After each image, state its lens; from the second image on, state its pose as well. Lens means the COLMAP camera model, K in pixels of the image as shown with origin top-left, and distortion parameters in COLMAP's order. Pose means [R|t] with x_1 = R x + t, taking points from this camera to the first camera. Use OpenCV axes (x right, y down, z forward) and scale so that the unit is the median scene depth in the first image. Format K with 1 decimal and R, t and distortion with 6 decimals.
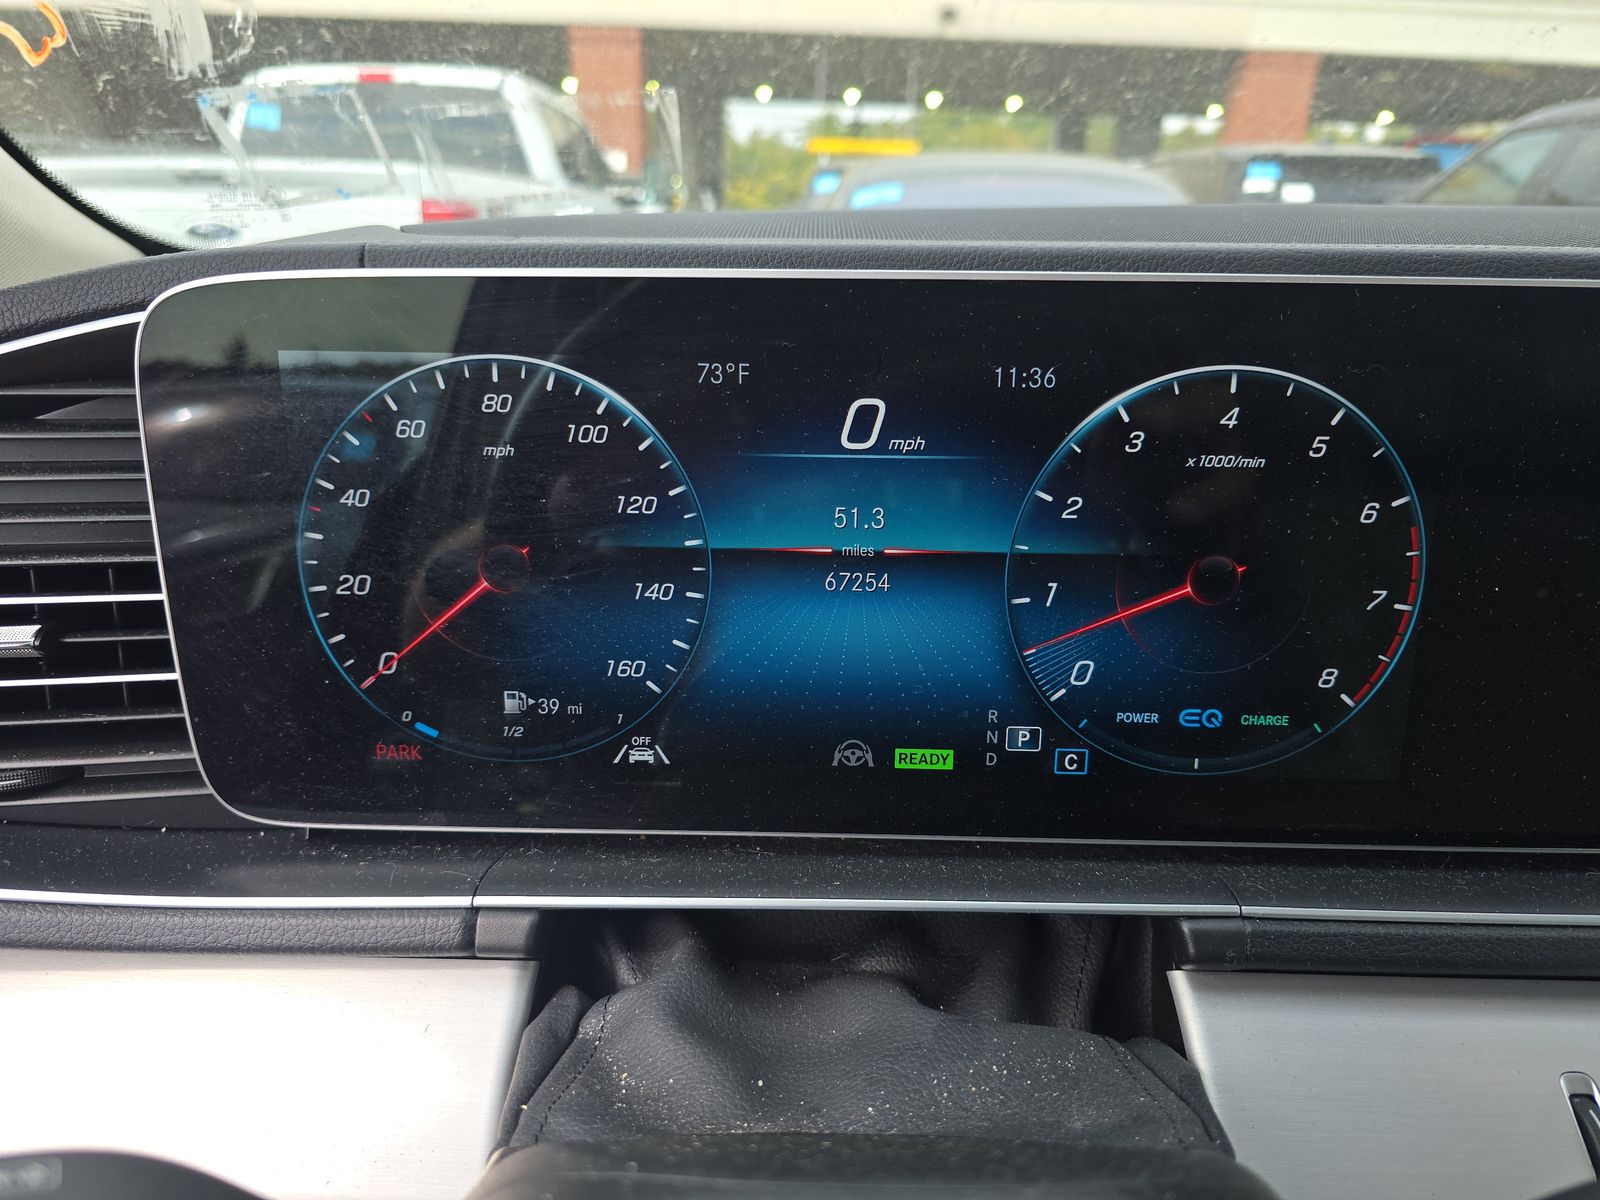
lens RADIAL K [[1102.5, 0, 807.2], [0, 1102.5, 593.8], [0, 0, 1]] dist [0.025709, -0.034784]
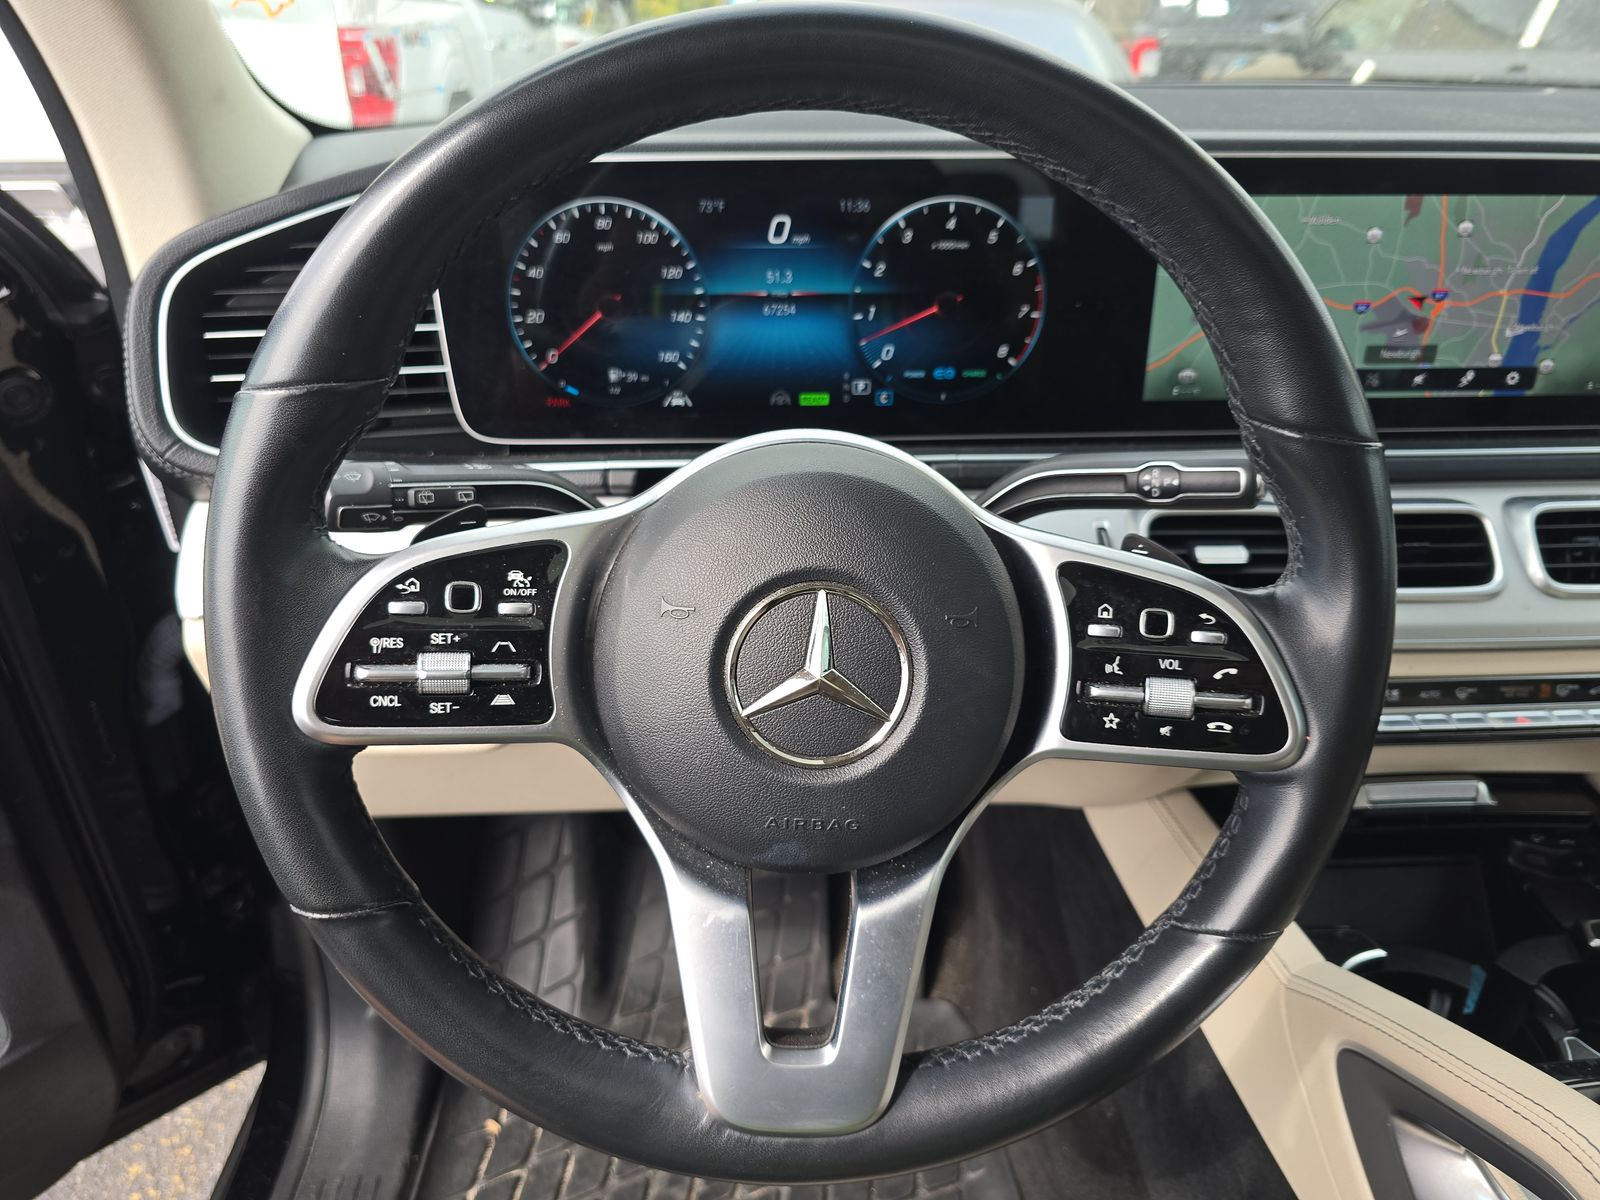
lens RADIAL K [[1102.5, 0, 804.6], [0, 1102.5, 599.1], [0, 0, 1]] dist [0.025709, -0.034784]
pose [[0.996738, -0.043384, 0.068054, -0.072364], [0.032534, 0.987671, 0.153127, 0.211544], [-0.073858, -0.150414, 0.985860, -1.144032]]
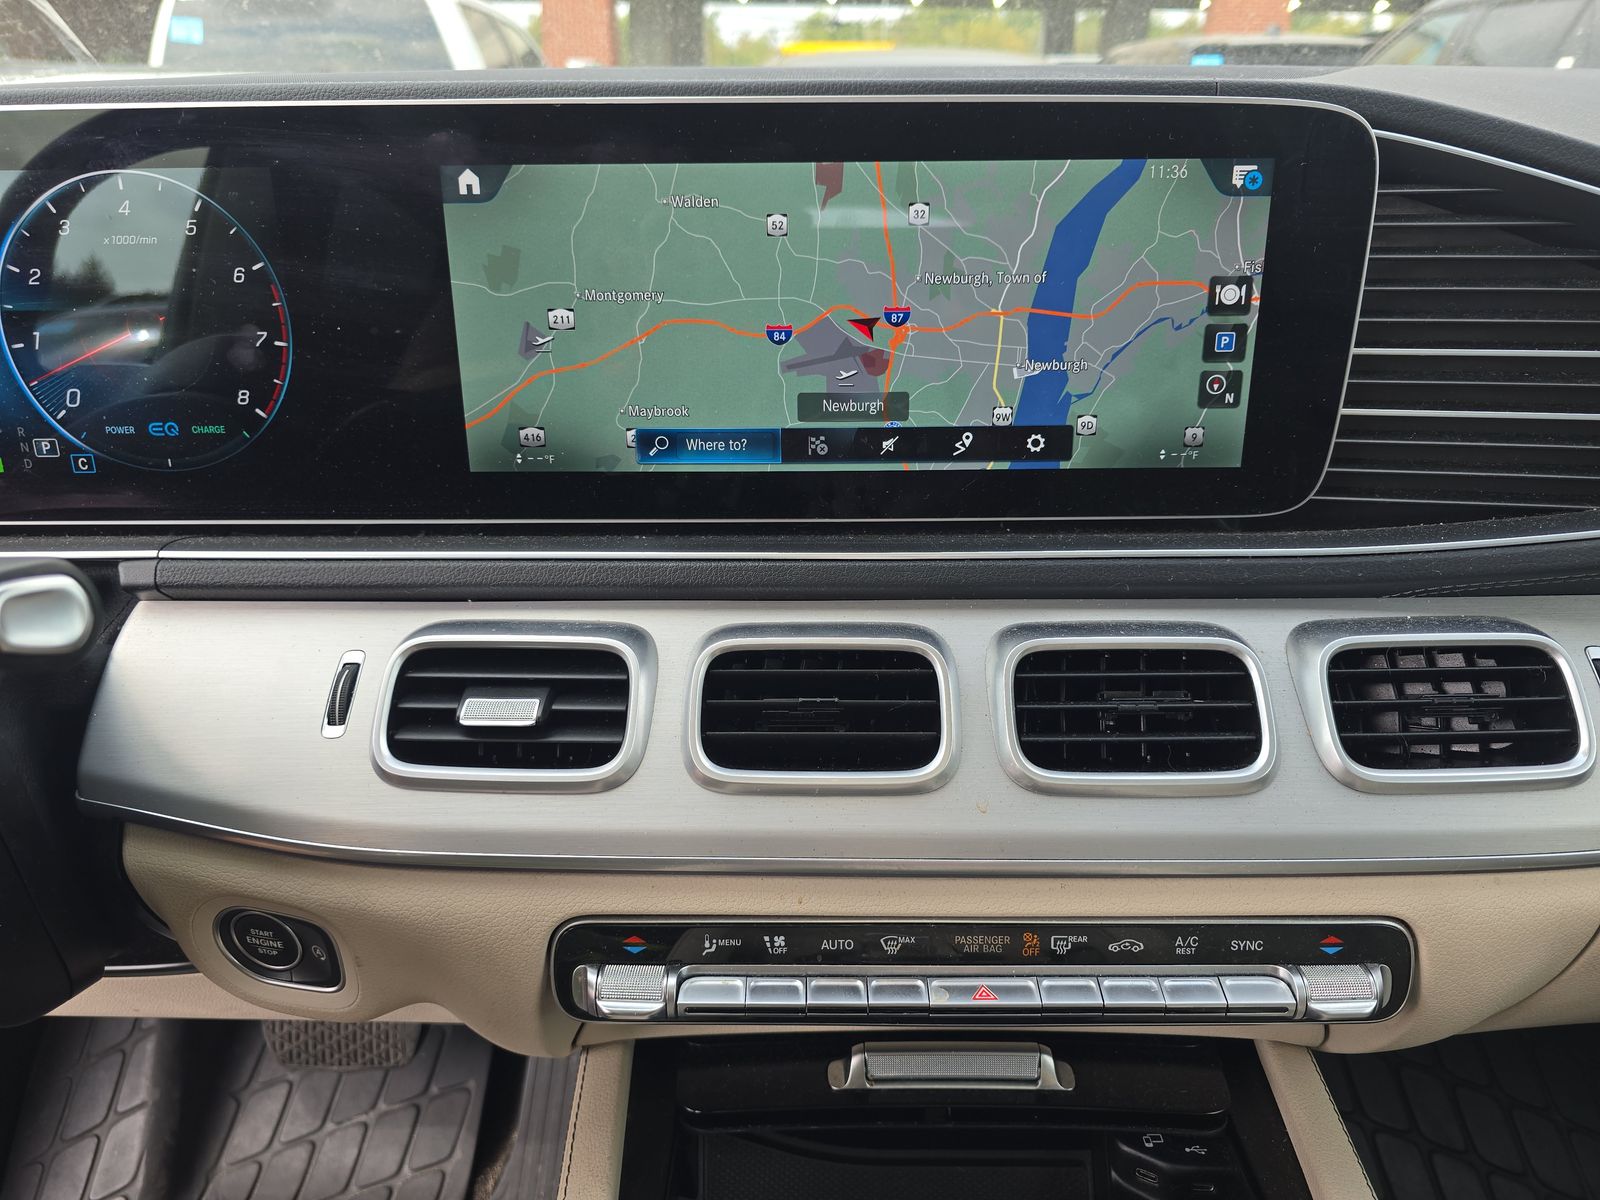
lens RADIAL K [[1102.5, 0, 791.4], [0, 1102.5, 607.6], [0, 0, 1]] dist [0.025709, -0.034784]
pose [[0.999743, -0.022652, -0.000459, 1.191021], [0.022611, 0.996244, 0.083582, 0.246966], [-0.001436, -0.083571, 0.996501, -0.454207]]
